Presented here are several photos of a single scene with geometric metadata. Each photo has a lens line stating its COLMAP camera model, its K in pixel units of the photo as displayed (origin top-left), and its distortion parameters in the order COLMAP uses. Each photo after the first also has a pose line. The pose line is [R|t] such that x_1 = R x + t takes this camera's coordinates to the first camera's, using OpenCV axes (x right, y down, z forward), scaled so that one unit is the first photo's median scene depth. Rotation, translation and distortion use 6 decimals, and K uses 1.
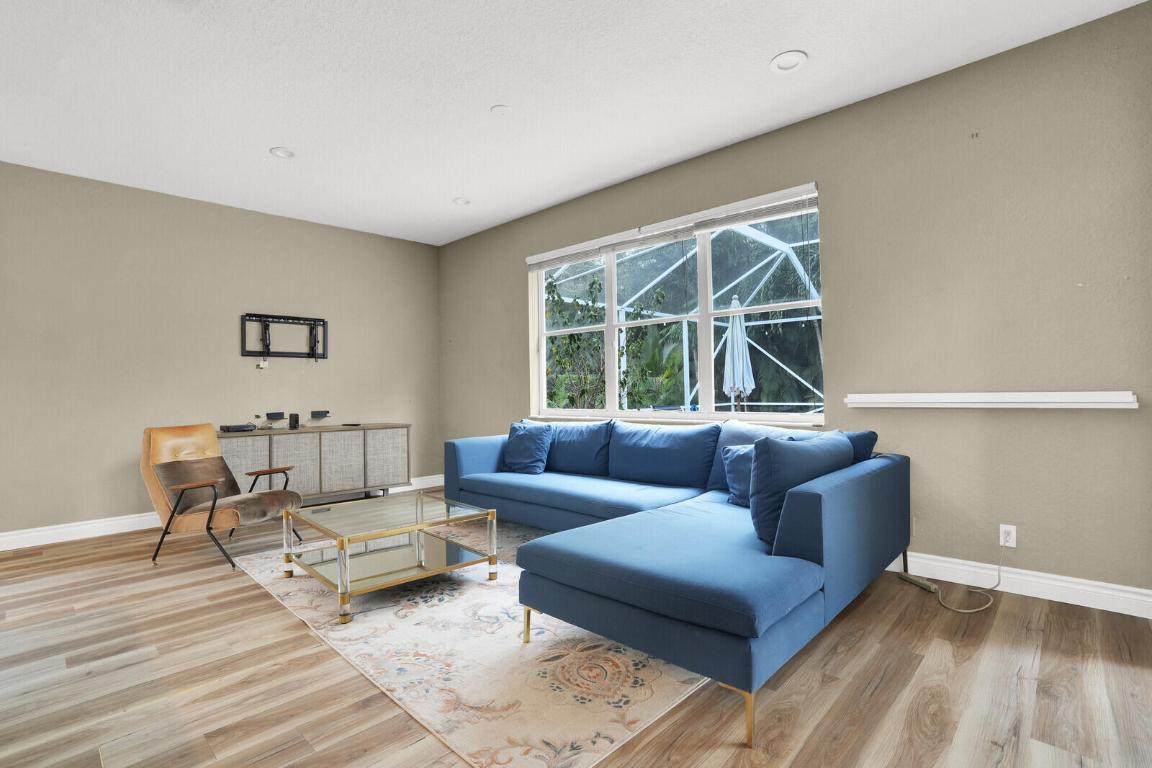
lens RADIAL K [[547.7, 0, 573.3], [0, 547.7, 387.1], [0, 0, 1]] dist [-0.068707, 0.024324]
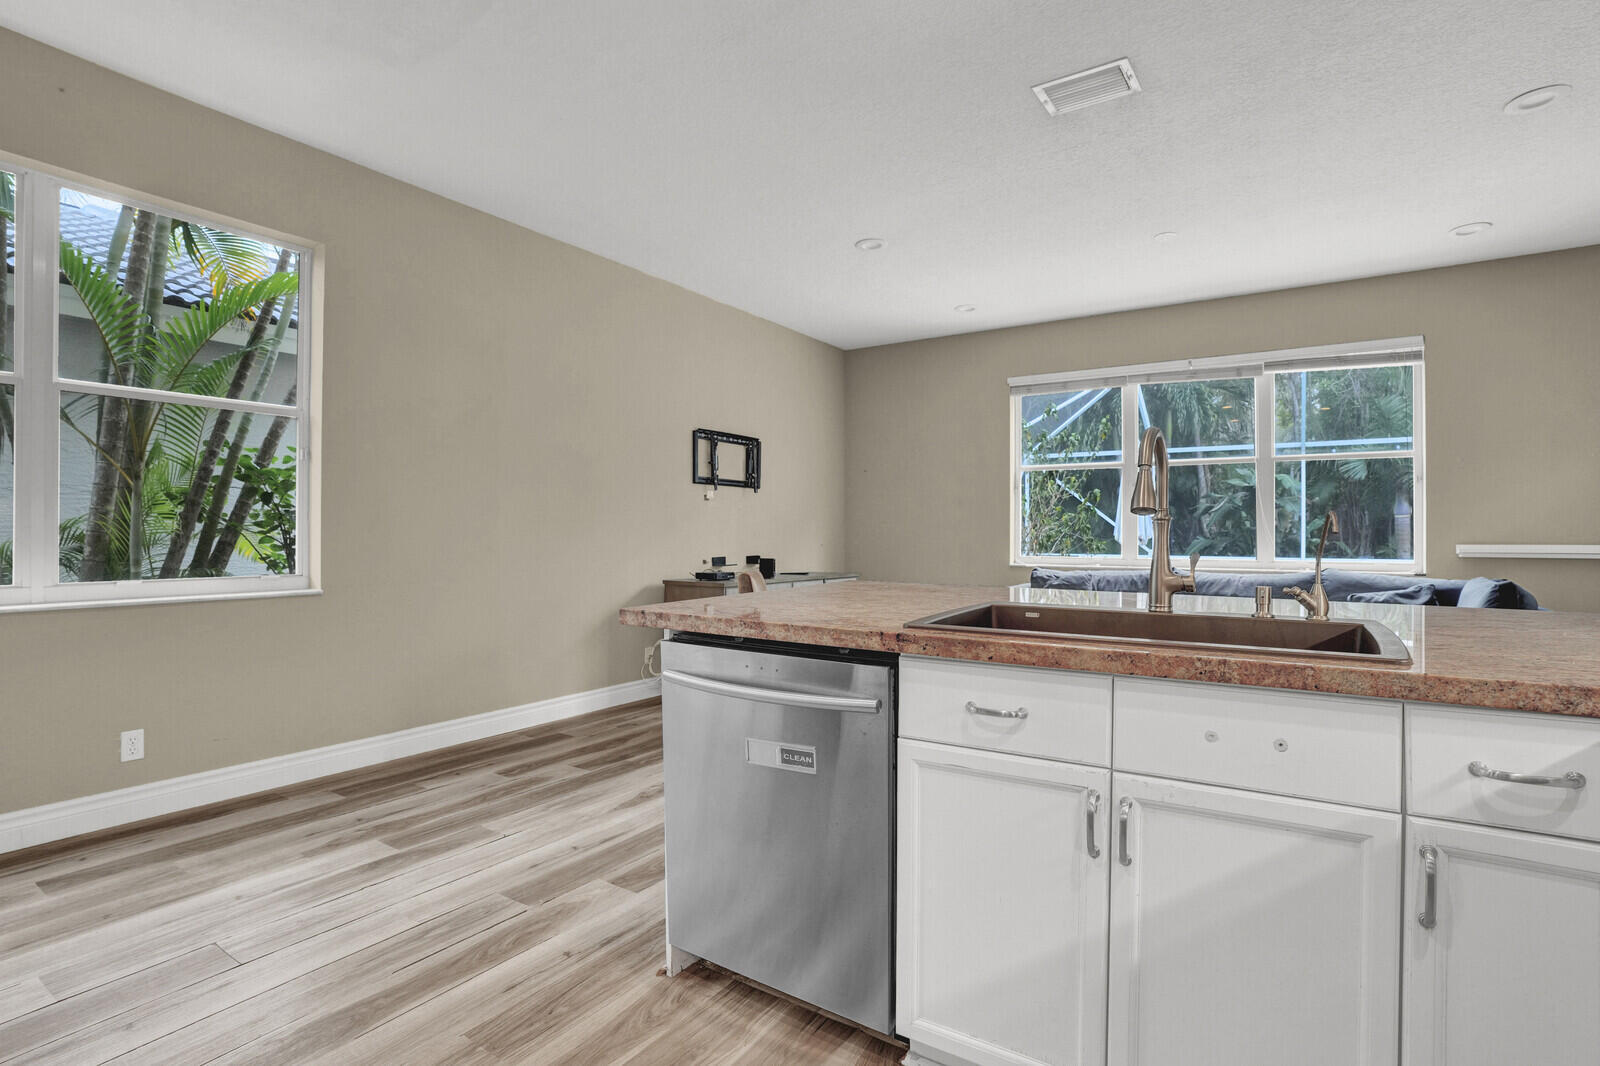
lens RADIAL K [[760.6, 0, 796.3], [0, 760.6, 537.4], [0, 0, 1]] dist [-0.068707, 0.024324]
pose [[0.983057, 0.017641, 0.182451, -0.792249], [-0.019430, 0.999779, 0.008023, 0.009646], [-0.182270, -0.011432, 0.983182, -0.125309]]
